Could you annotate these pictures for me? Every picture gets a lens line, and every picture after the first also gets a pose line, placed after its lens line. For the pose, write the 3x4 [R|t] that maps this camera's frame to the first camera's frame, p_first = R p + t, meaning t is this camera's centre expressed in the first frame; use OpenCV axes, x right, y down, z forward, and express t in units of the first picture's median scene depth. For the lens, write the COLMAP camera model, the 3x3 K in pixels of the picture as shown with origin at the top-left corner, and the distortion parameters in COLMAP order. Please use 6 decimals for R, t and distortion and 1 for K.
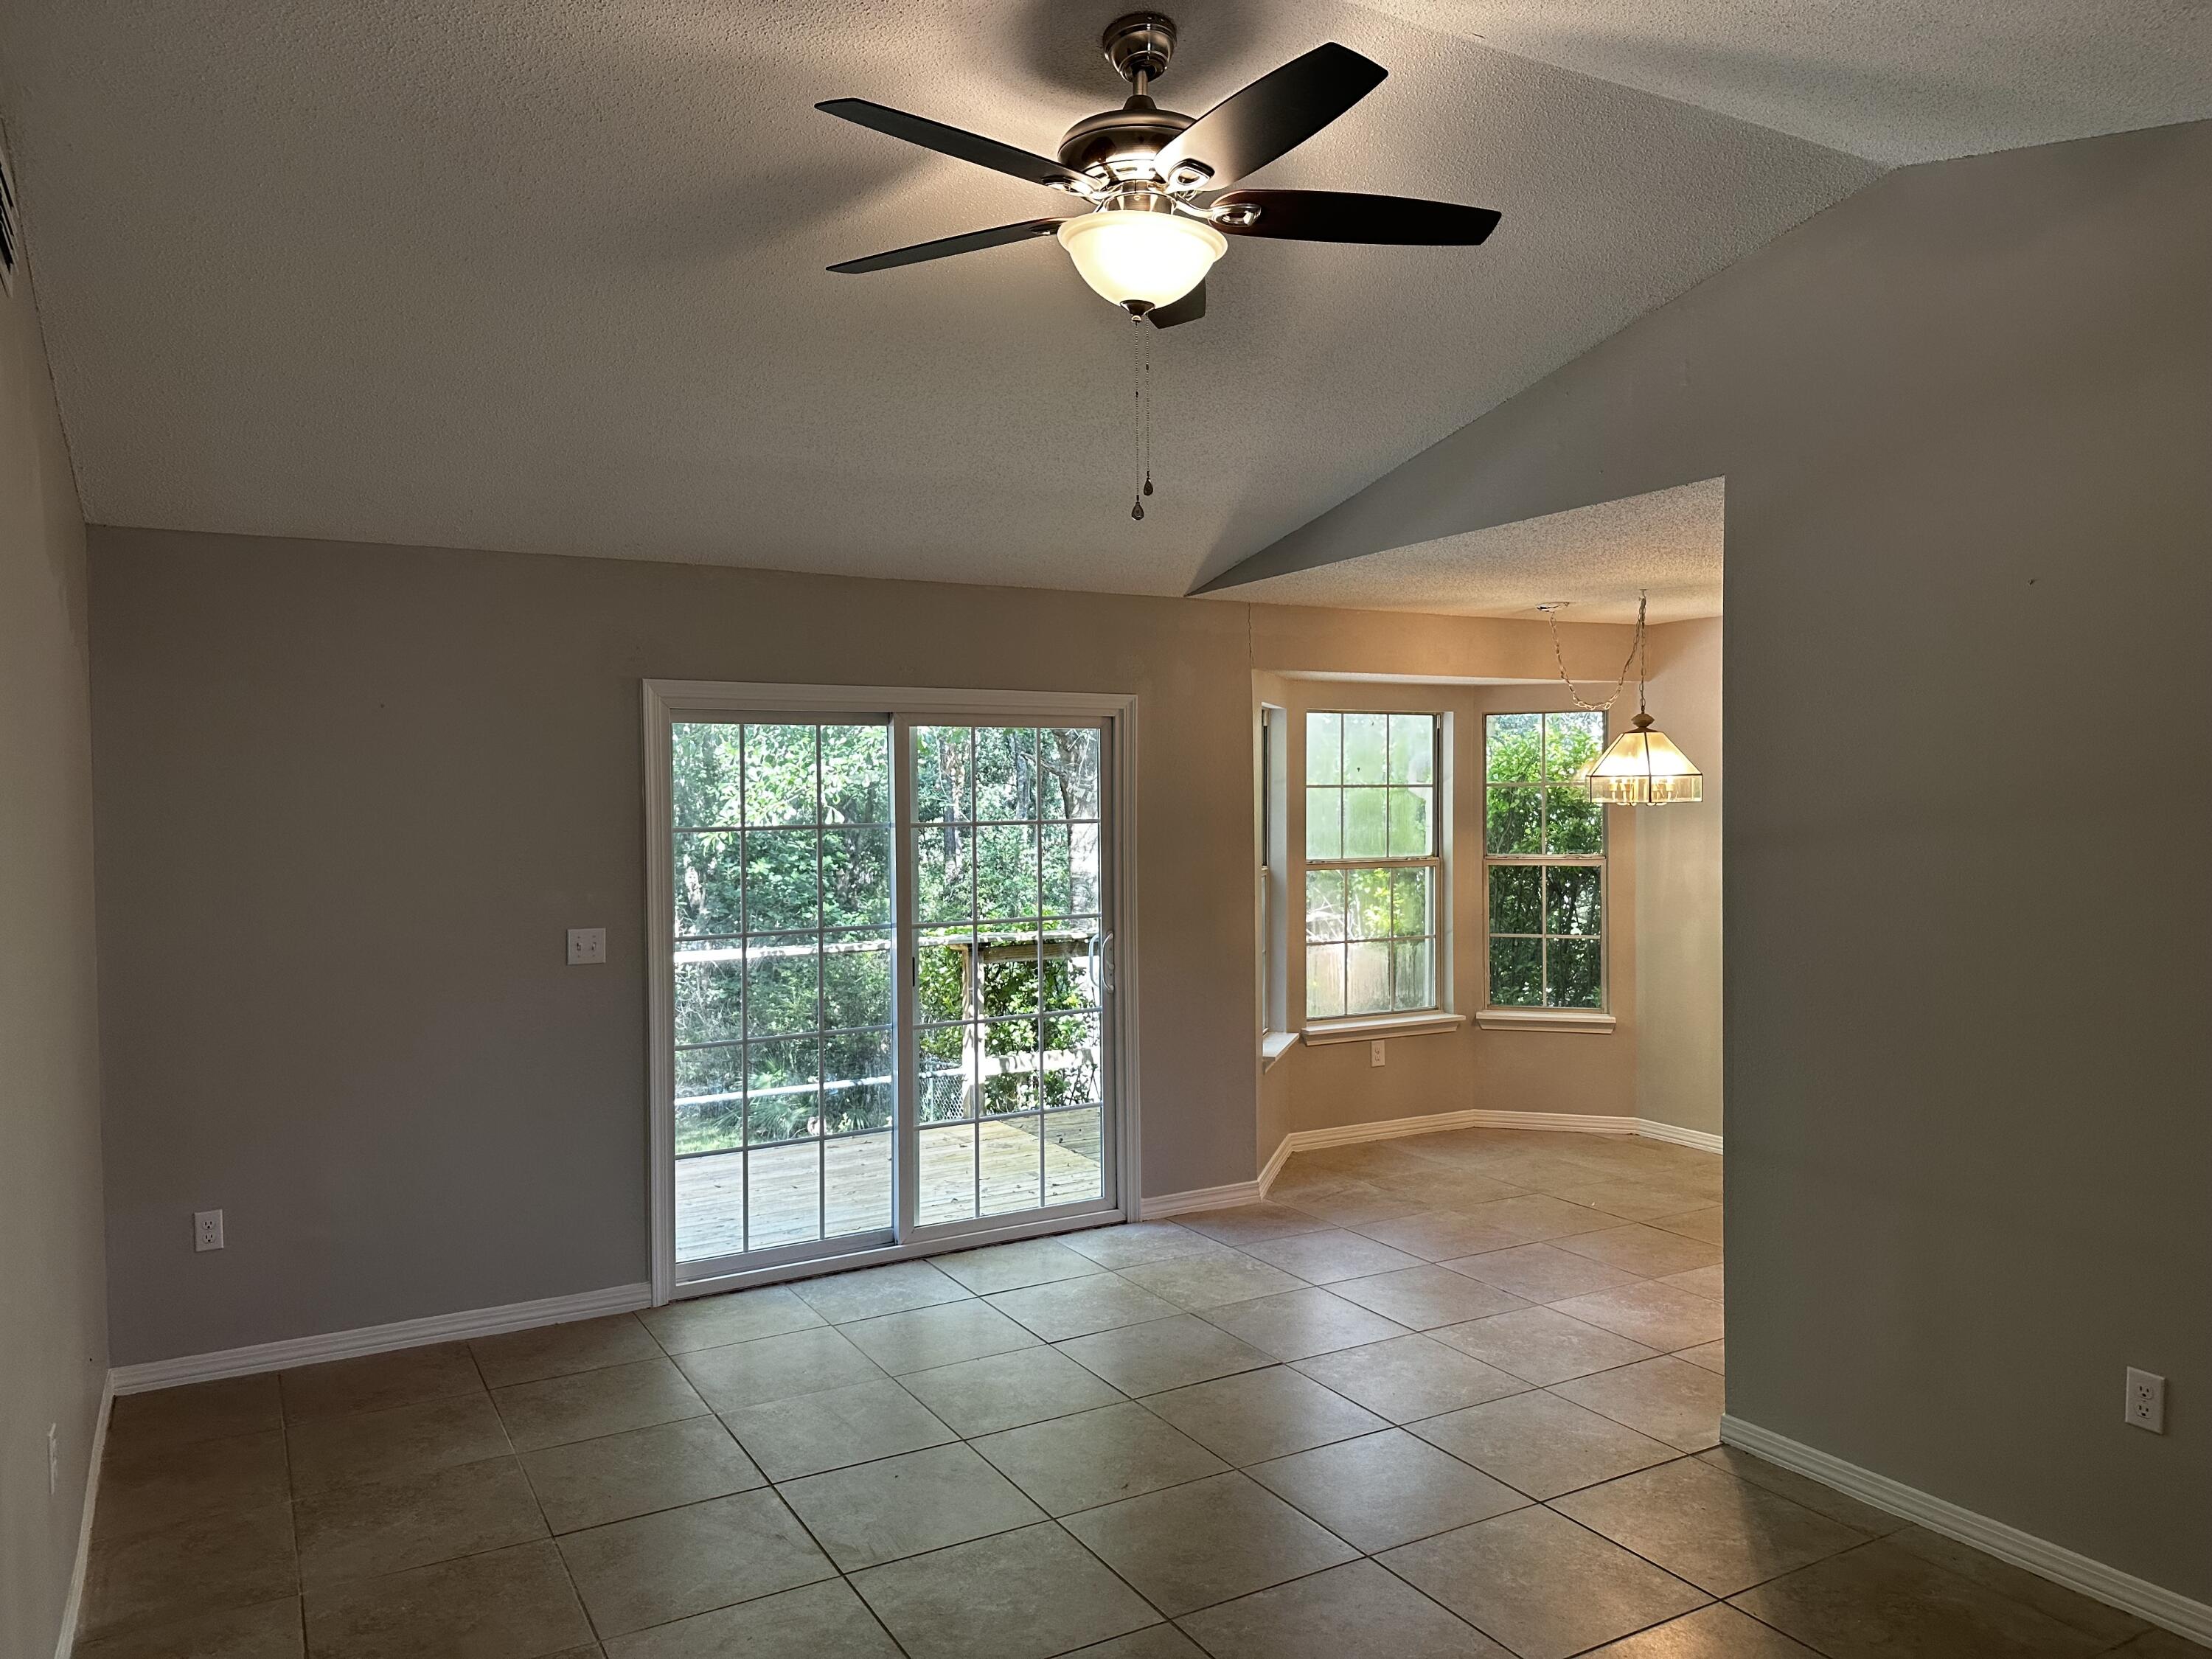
lens RADIAL K [[1569.2, 0, 1110.0], [0, 1569.2, 866.4], [0, 0, 1]] dist [0.128952, 0.000048]
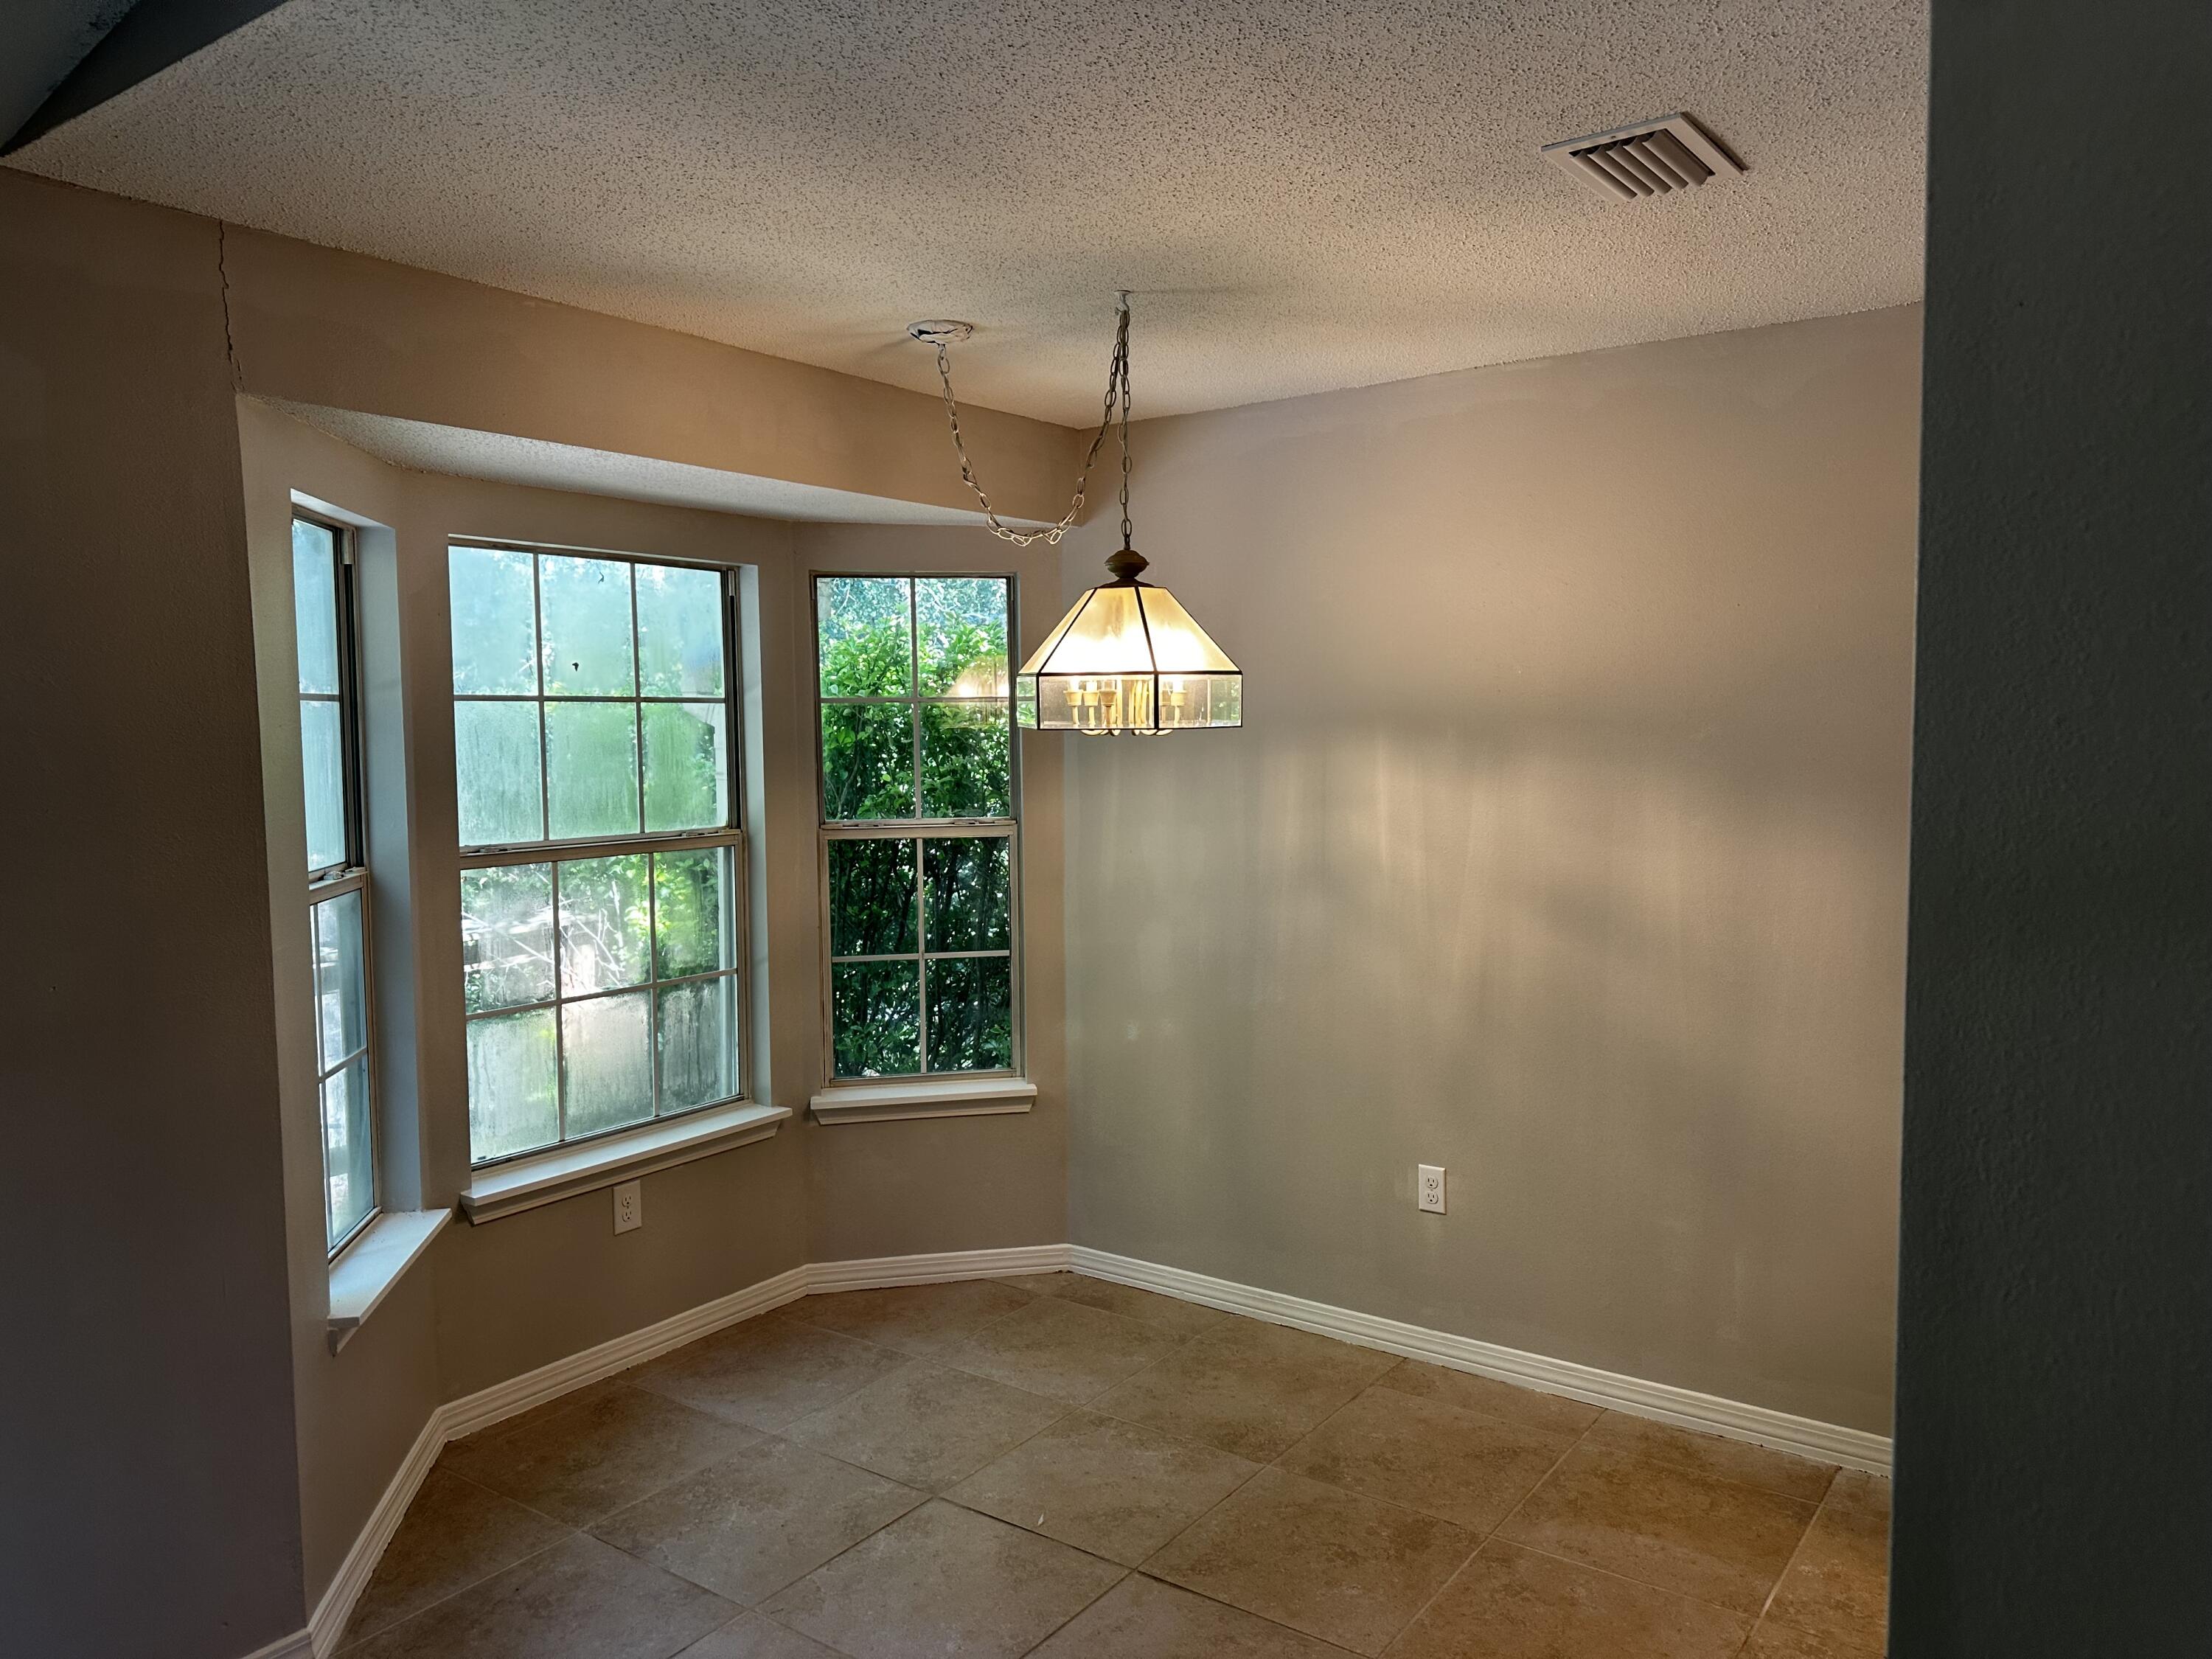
lens RADIAL K [[1562.7, 0, 1102.5], [0, 1562.7, 804.3], [0, 0, 1]] dist [0.131035, -0.198650]
pose [[0.913950, -0.023710, 0.405134, 0.101298], [0.022383, 0.999717, 0.008012, -0.016148], [-0.405210, 0.001745, 0.914222, 0.443187]]
